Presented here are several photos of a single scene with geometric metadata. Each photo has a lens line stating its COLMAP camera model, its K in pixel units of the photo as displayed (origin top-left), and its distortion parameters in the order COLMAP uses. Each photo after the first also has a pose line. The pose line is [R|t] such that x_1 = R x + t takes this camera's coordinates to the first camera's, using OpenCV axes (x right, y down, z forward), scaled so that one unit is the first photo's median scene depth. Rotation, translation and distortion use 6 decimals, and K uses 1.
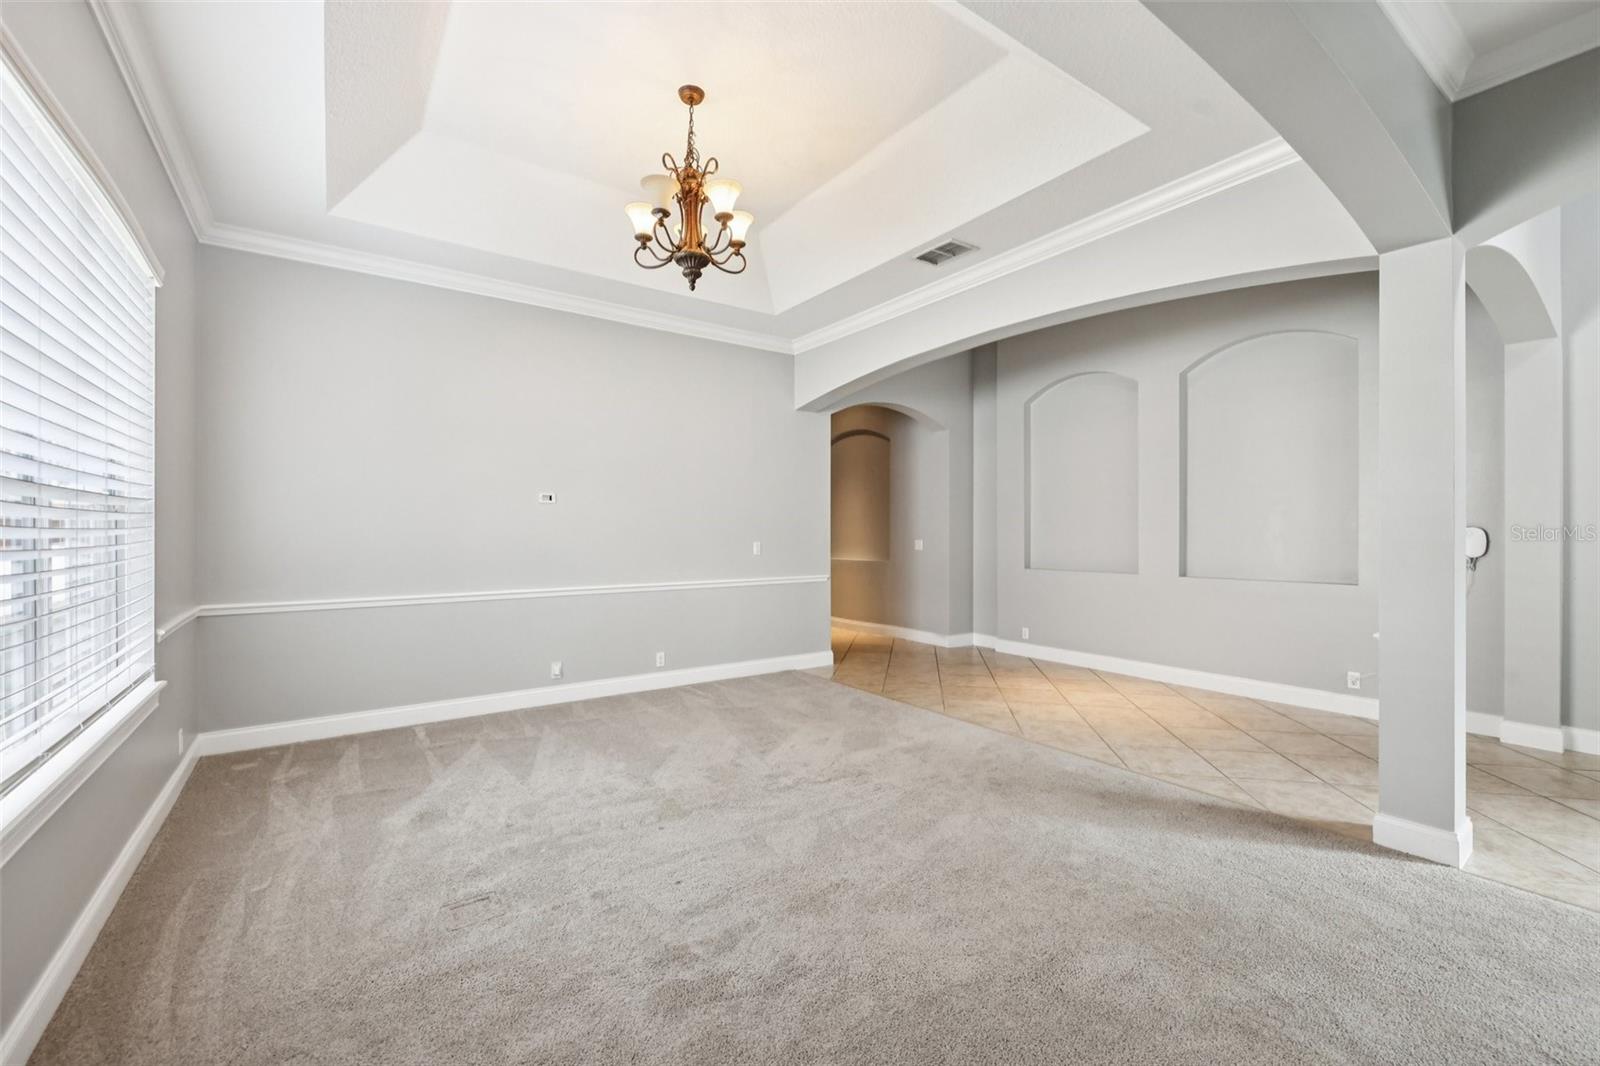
lens RADIAL K [[662.2, 0, 798.5], [0, 662.2, 534.6], [0, 0, 1]] dist [0.012339, -0.003511]
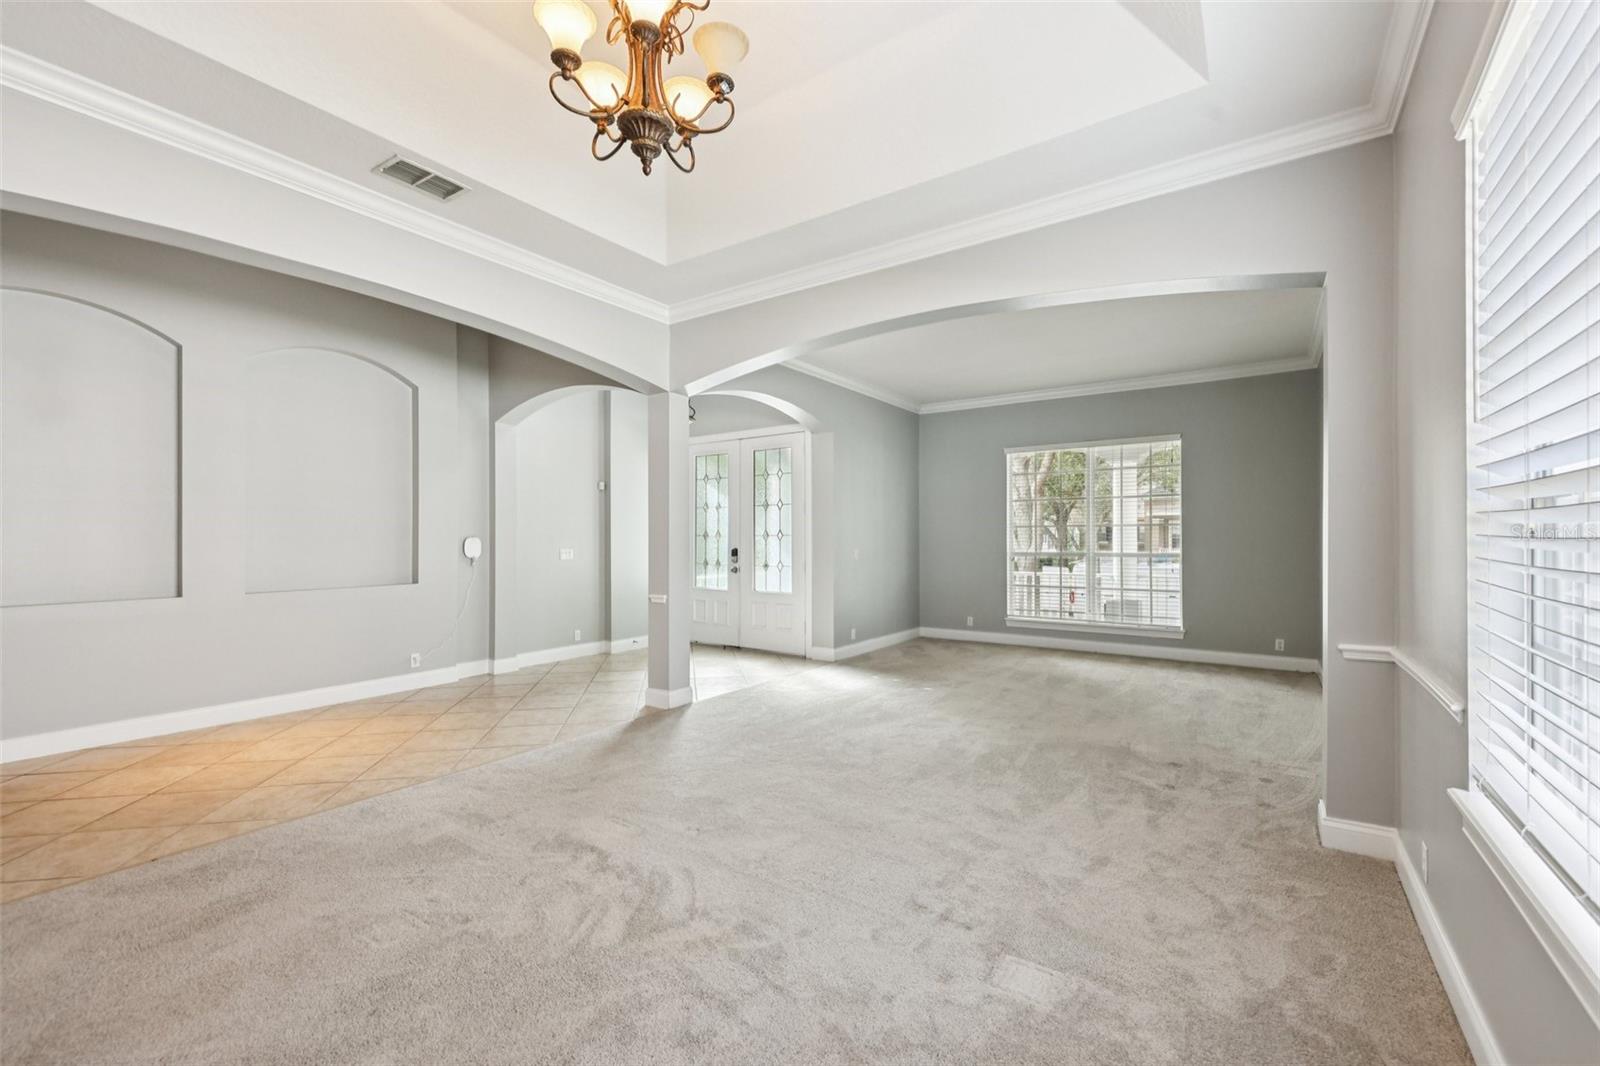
lens RADIAL K [[662.2, 0, 798.8], [0, 662.2, 537.9], [0, 0, 1]] dist [0.012339, -0.003511]
pose [[-0.354869, 0.005950, 0.934897, -0.663264], [0.003930, 0.999980, -0.004872, -0.002931], [-0.934908, 0.001946, -0.354885, 0.875934]]
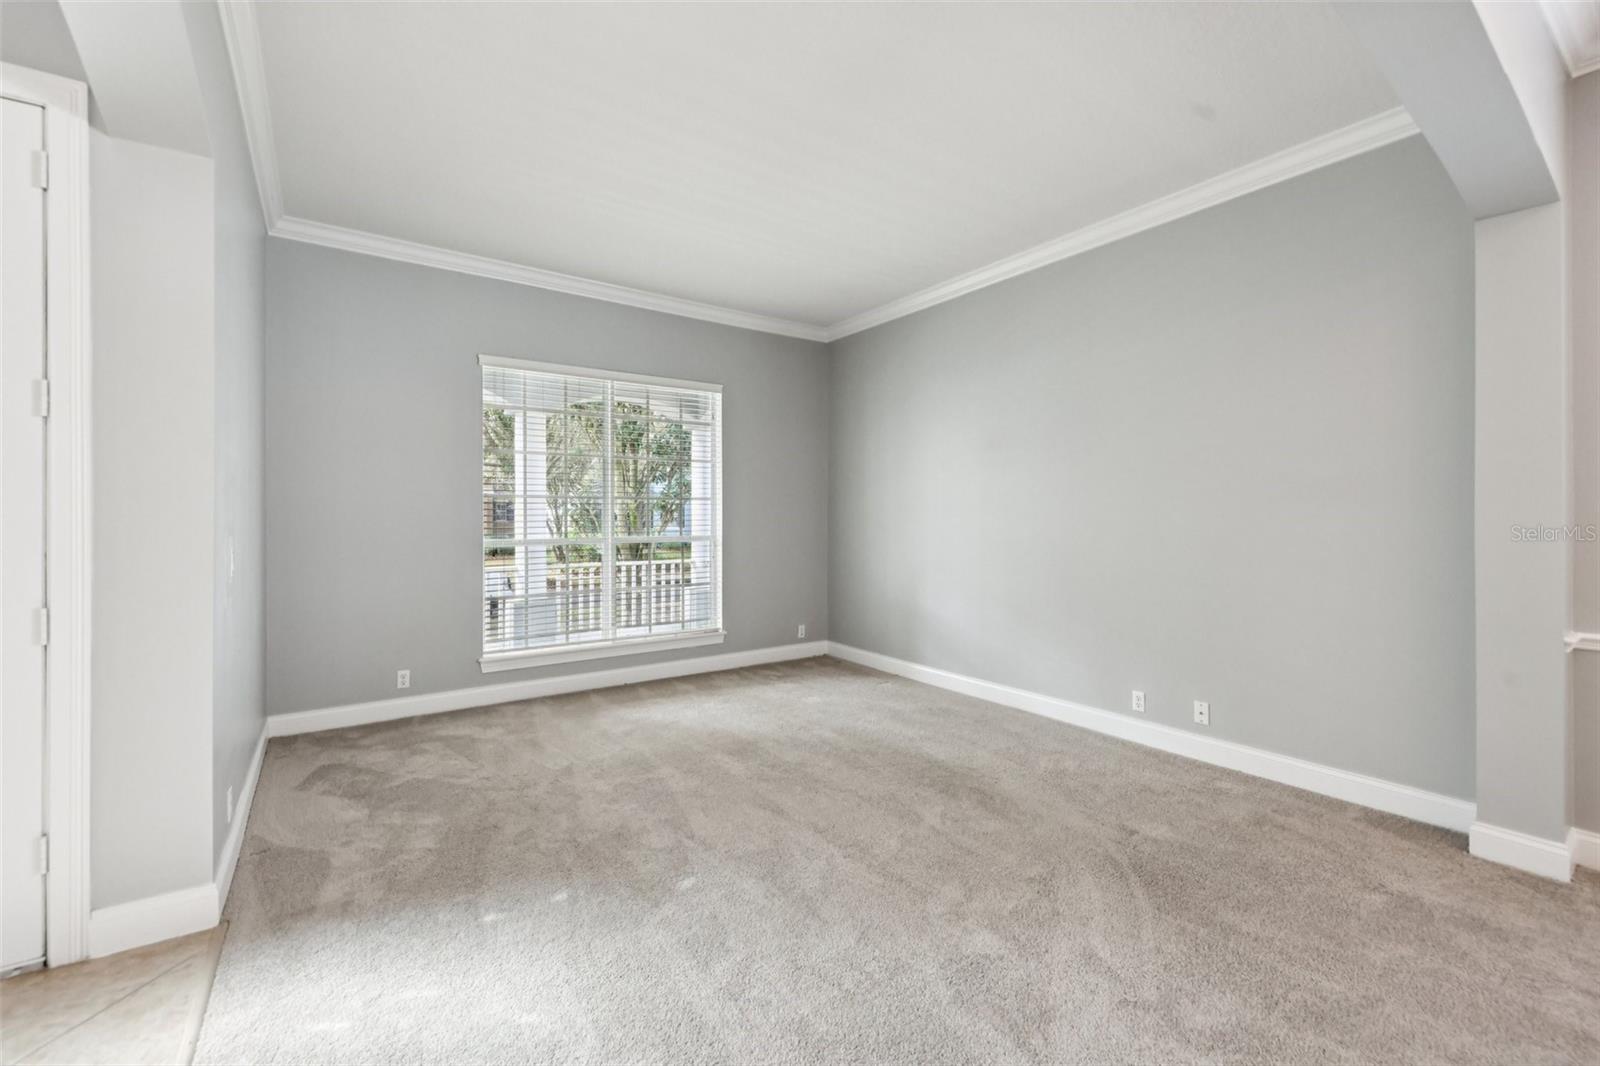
lens RADIAL K [[662.2, 0, 790.8], [0, 662.2, 518.7], [0, 0, 1]] dist [0.012339, -0.003511]
pose [[-0.999965, 0.003750, -0.007446, 0.452646], [0.003726, 0.999988, 0.003229, -0.005503], [0.007459, 0.003201, -0.999967, 0.703333]]
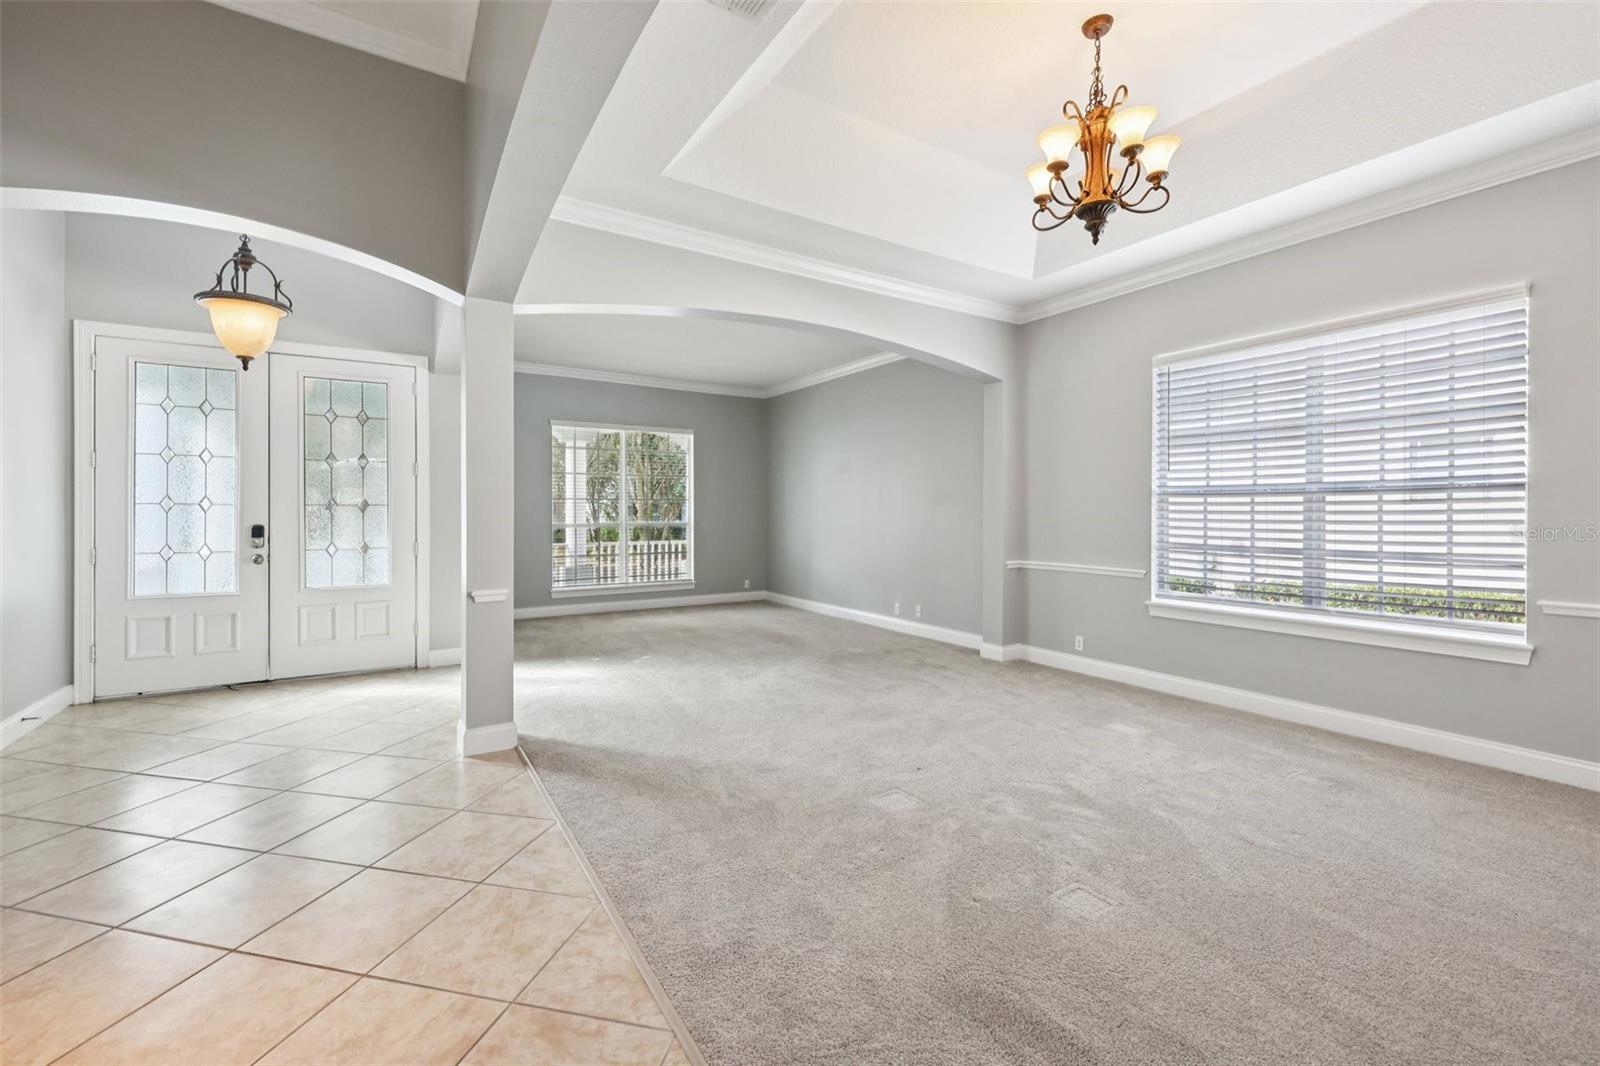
lens RADIAL K [[662.2, 0, 796.3], [0, 662.2, 516.1], [0, 0, 1]] dist [0.012339, -0.003511]
pose [[-0.999328, 0.001516, 0.036615, 0.162335], [0.001828, 0.999962, 0.008474, -0.006380], [-0.036601, 0.008535, -0.999294, 1.531058]]
